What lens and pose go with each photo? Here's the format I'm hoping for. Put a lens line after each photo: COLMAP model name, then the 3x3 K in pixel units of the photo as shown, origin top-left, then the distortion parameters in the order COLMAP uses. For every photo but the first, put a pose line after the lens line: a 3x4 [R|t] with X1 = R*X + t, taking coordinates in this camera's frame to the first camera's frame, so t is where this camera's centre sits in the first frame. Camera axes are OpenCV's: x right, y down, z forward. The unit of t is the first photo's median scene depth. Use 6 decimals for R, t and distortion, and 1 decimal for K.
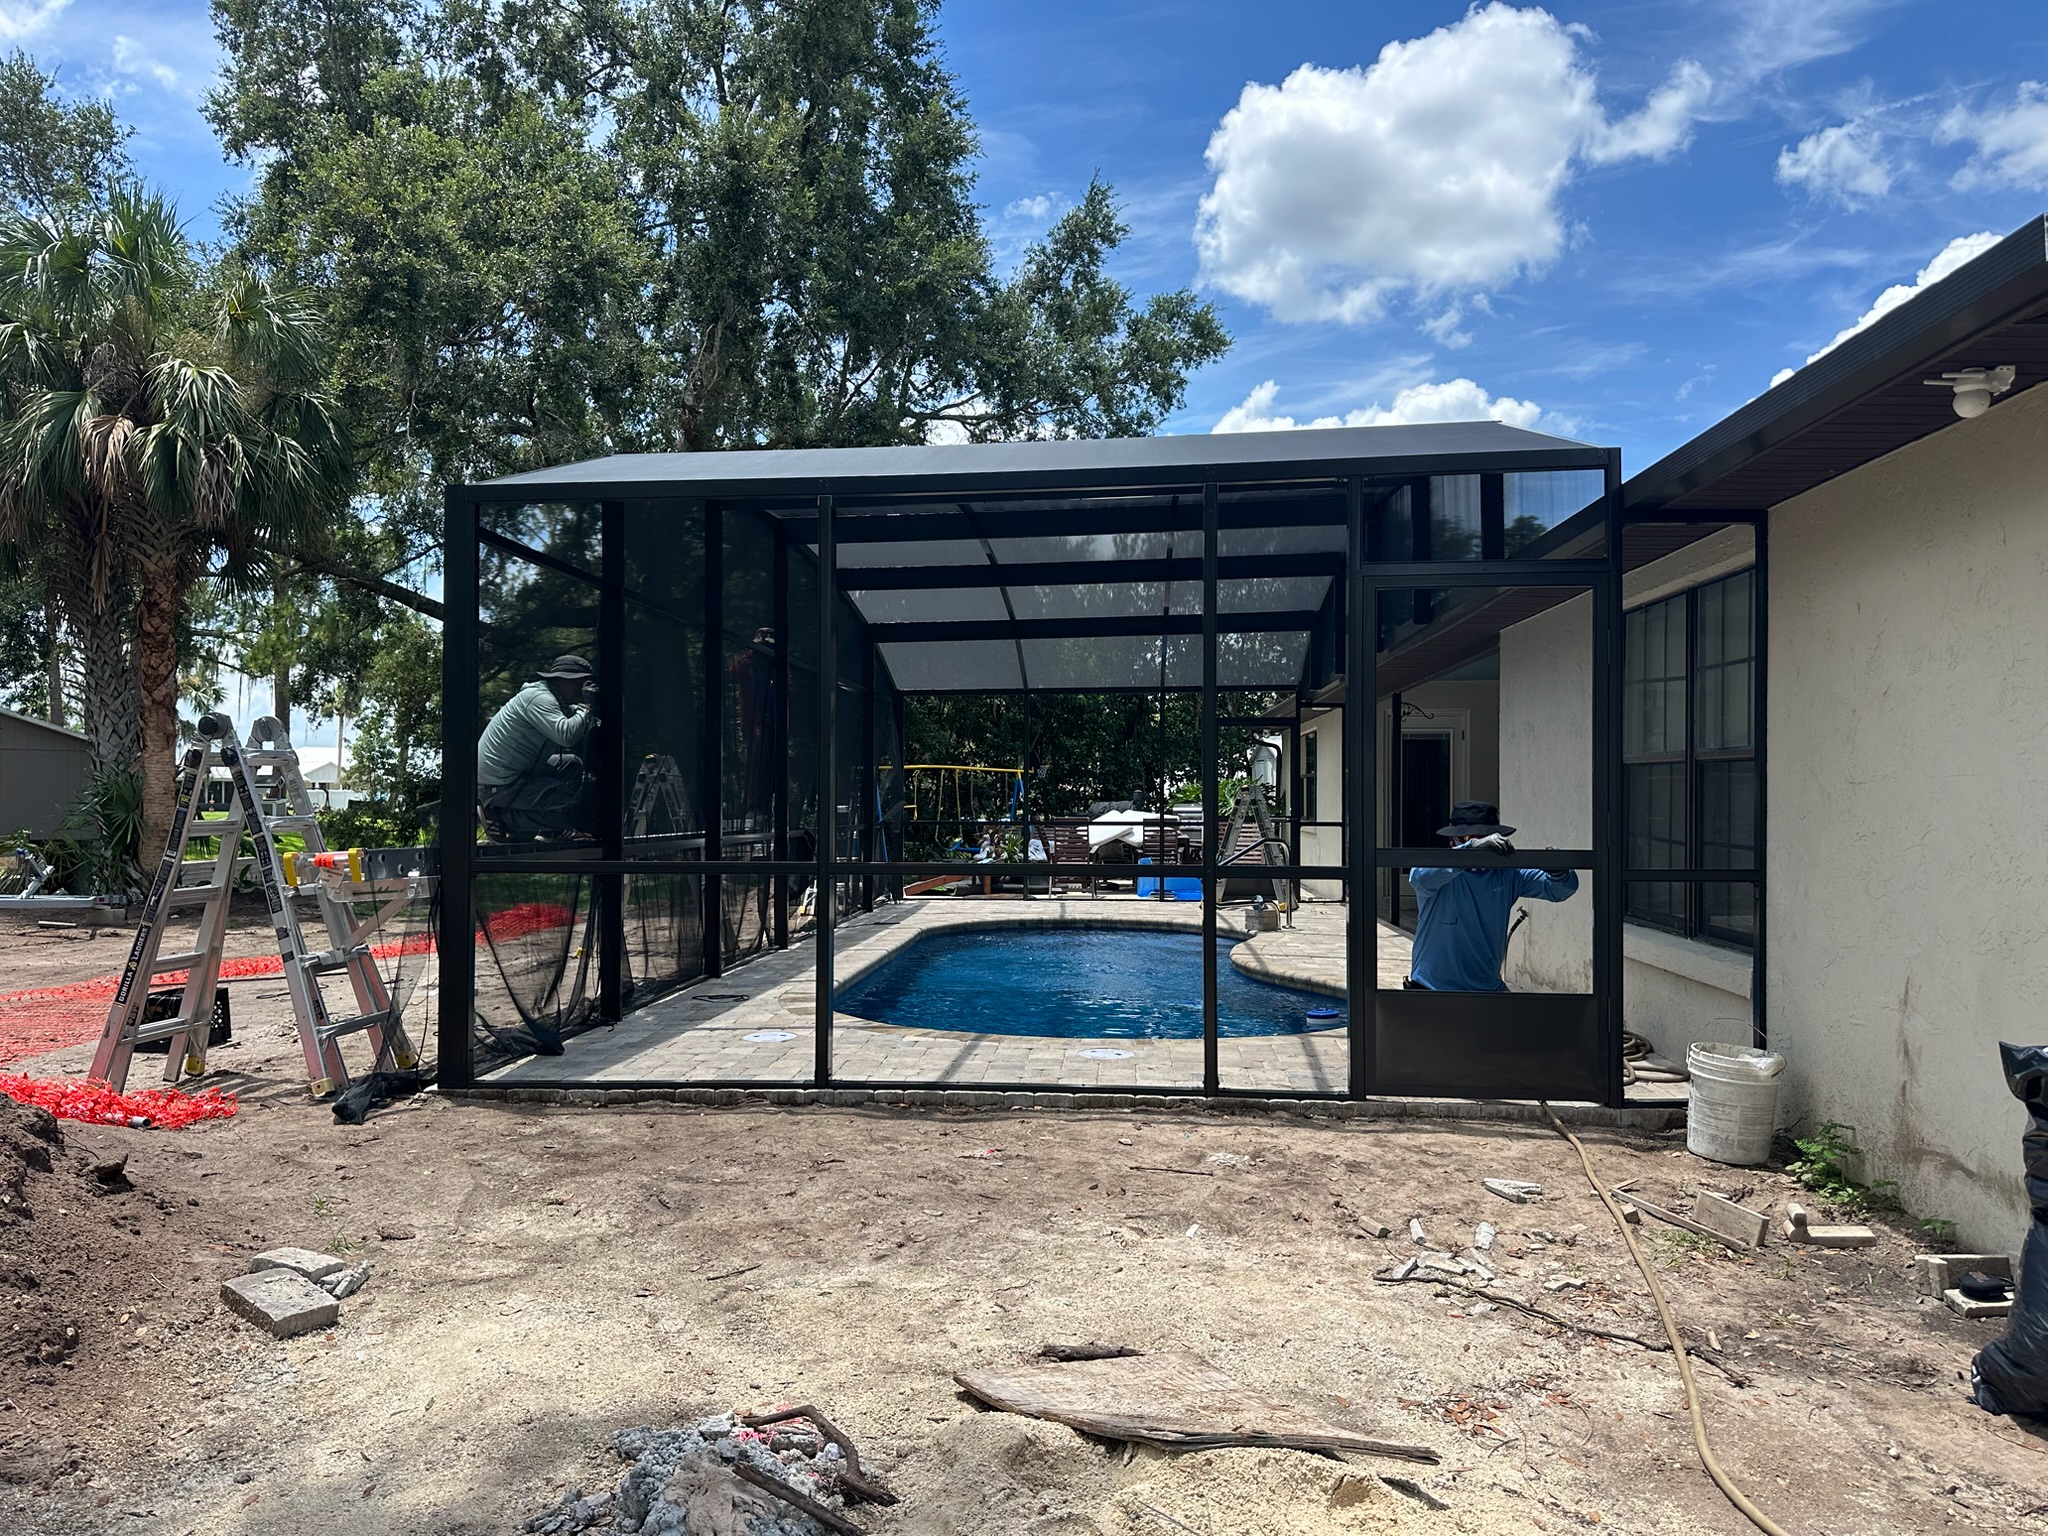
lens RADIAL K [[1434.1, 0, 1023.2], [0, 1434.1, 789.1], [0, 0, 1]] dist [0.037799, -0.055095]
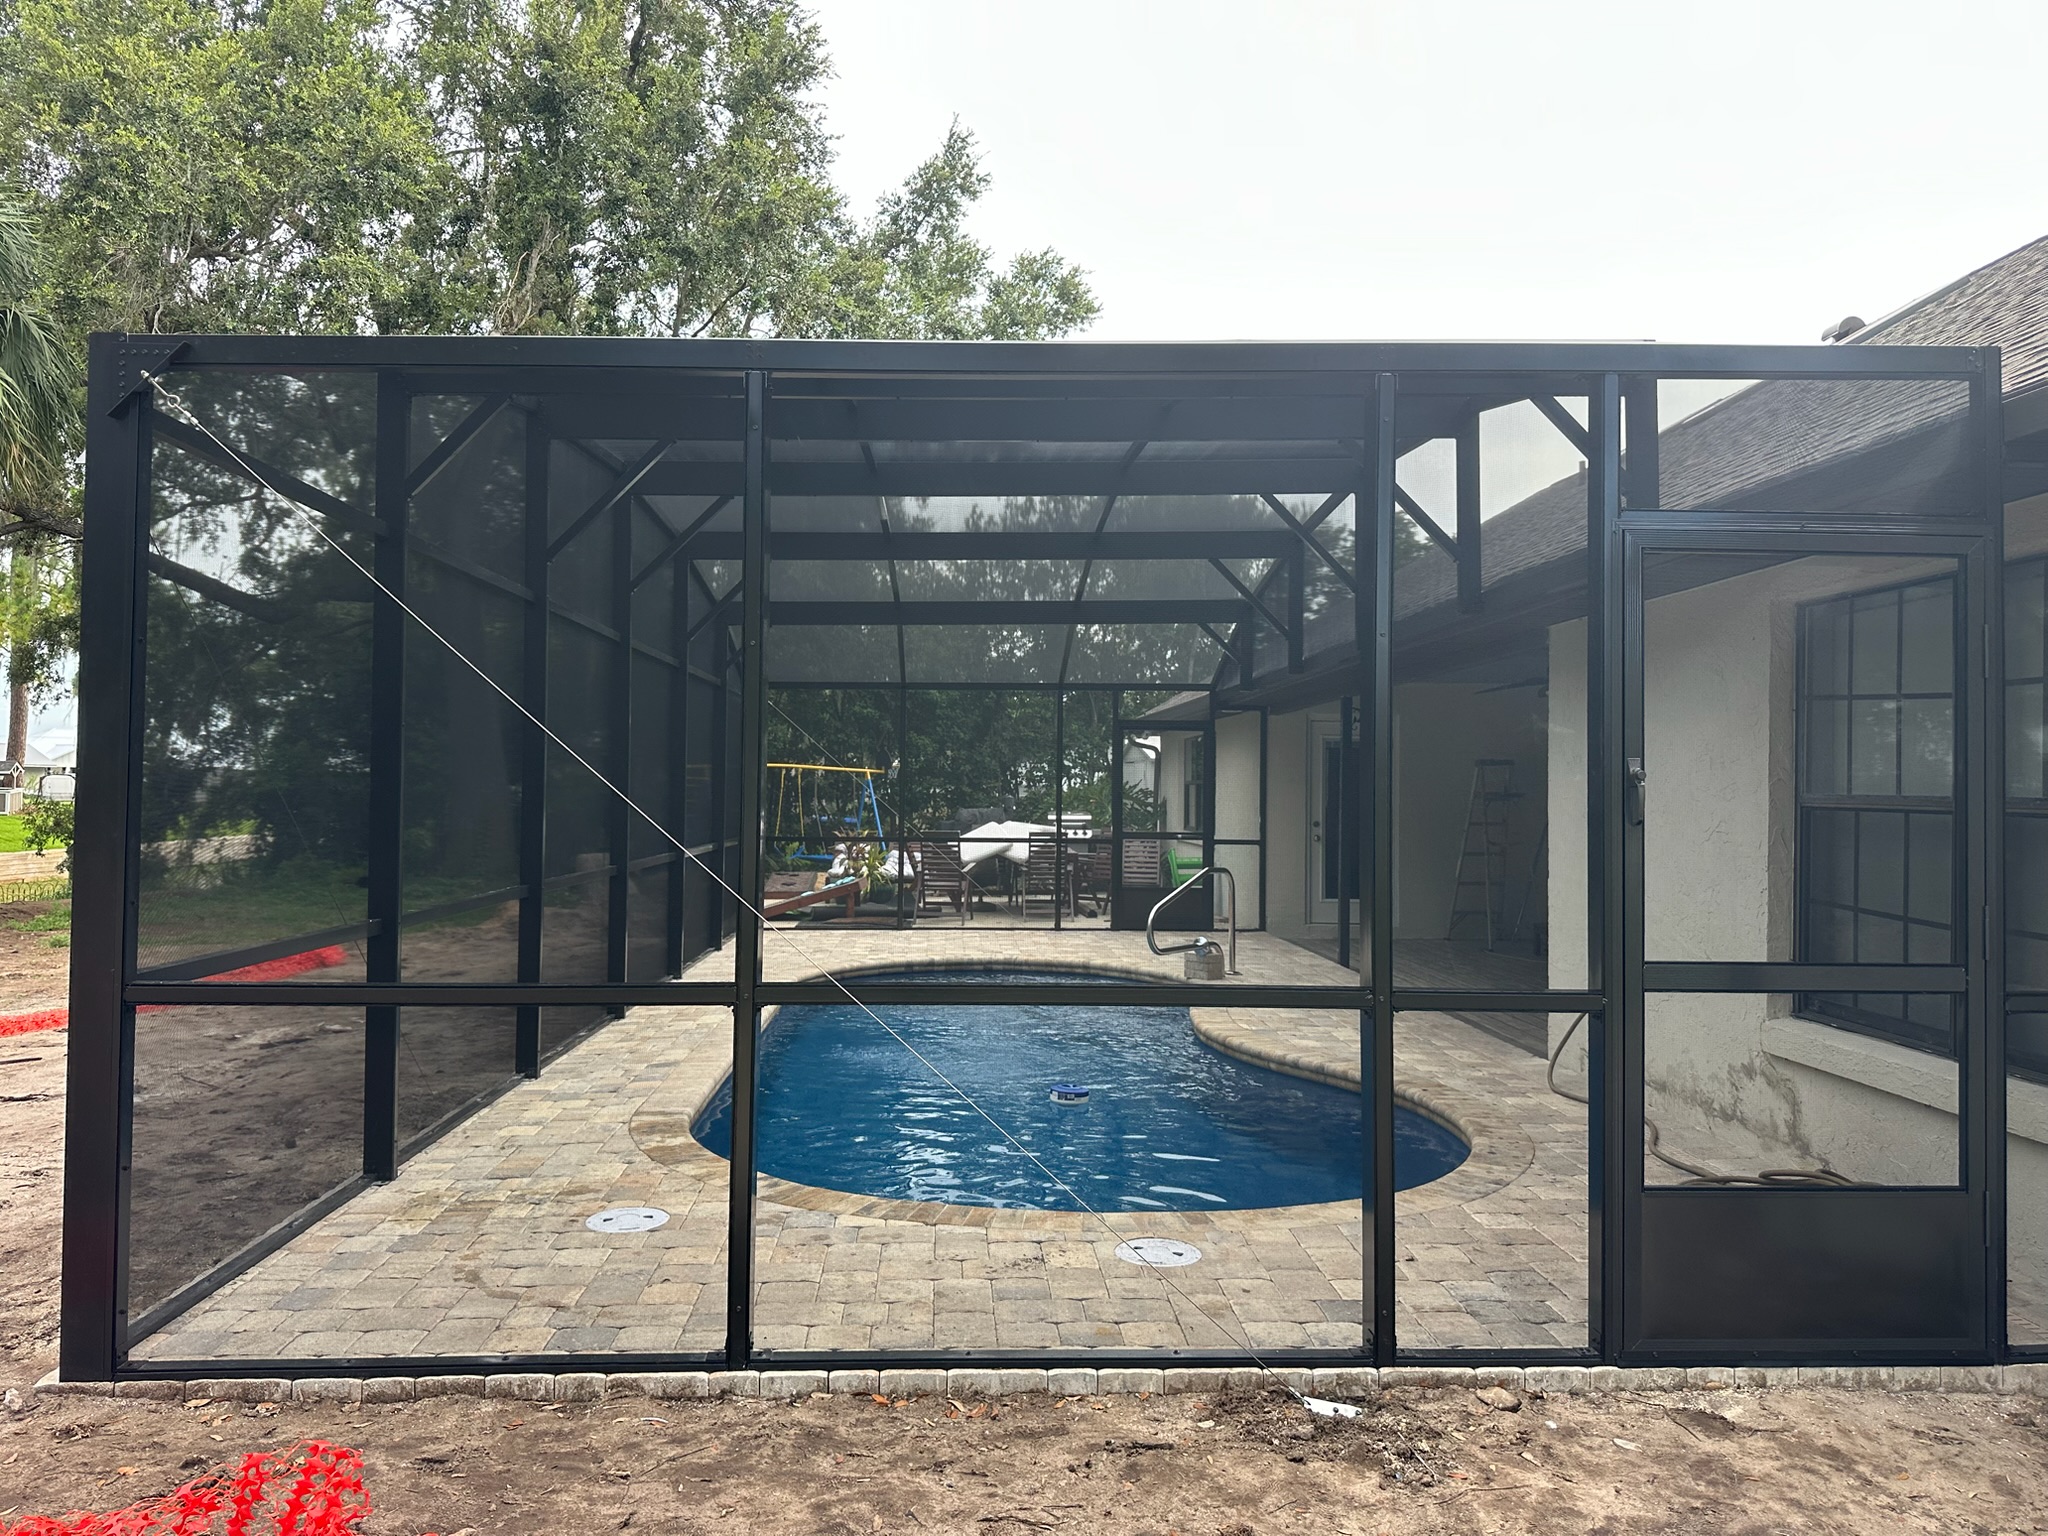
lens RADIAL K [[1440.2, 0, 1000.3], [0, 1440.2, 782.8], [0, 0, 1]] dist [0.029228, -0.039040]
pose [[0.993619, 0.007259, 0.112555, -0.037521], [-0.007579, 0.999968, 0.002418, -0.013403], [-0.112533, -0.003255, 0.993643, 0.142779]]
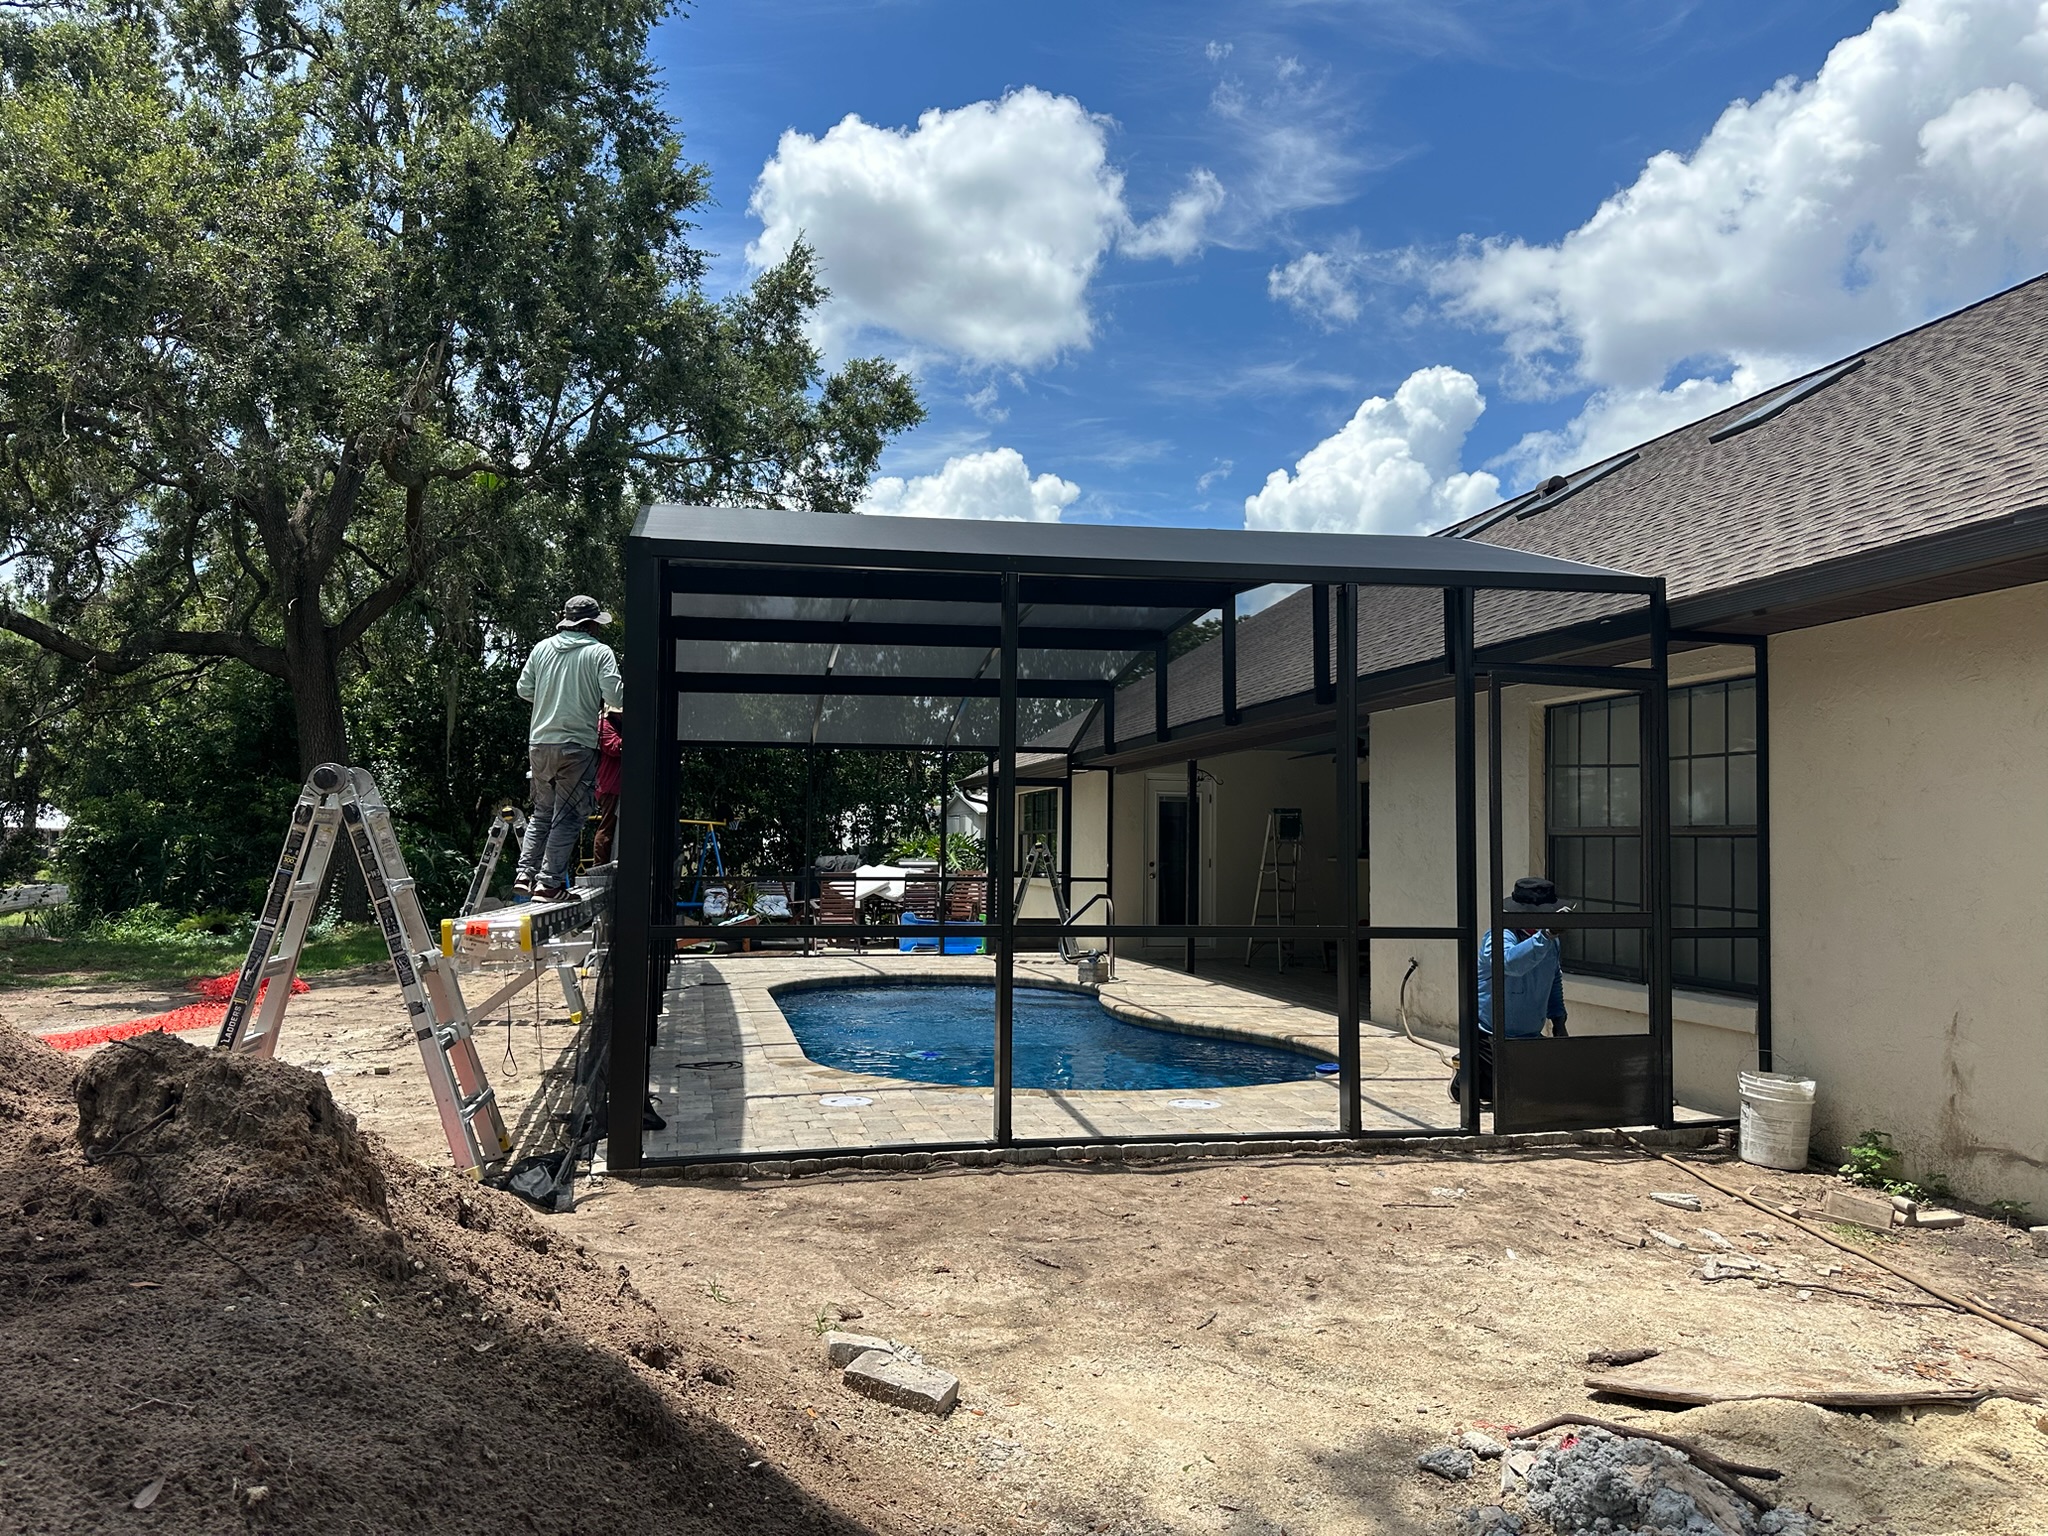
lens RADIAL K [[1437.7, 0, 1012.3], [0, 1437.7, 796.0], [0, 0, 1]] dist [0.032512, -0.043046]
pose [[0.955711, 0.018906, 0.293698, -0.161320], [-0.010115, 0.999455, -0.031419, -0.003673], [-0.294132, 0.027057, 0.955382, 0.004482]]
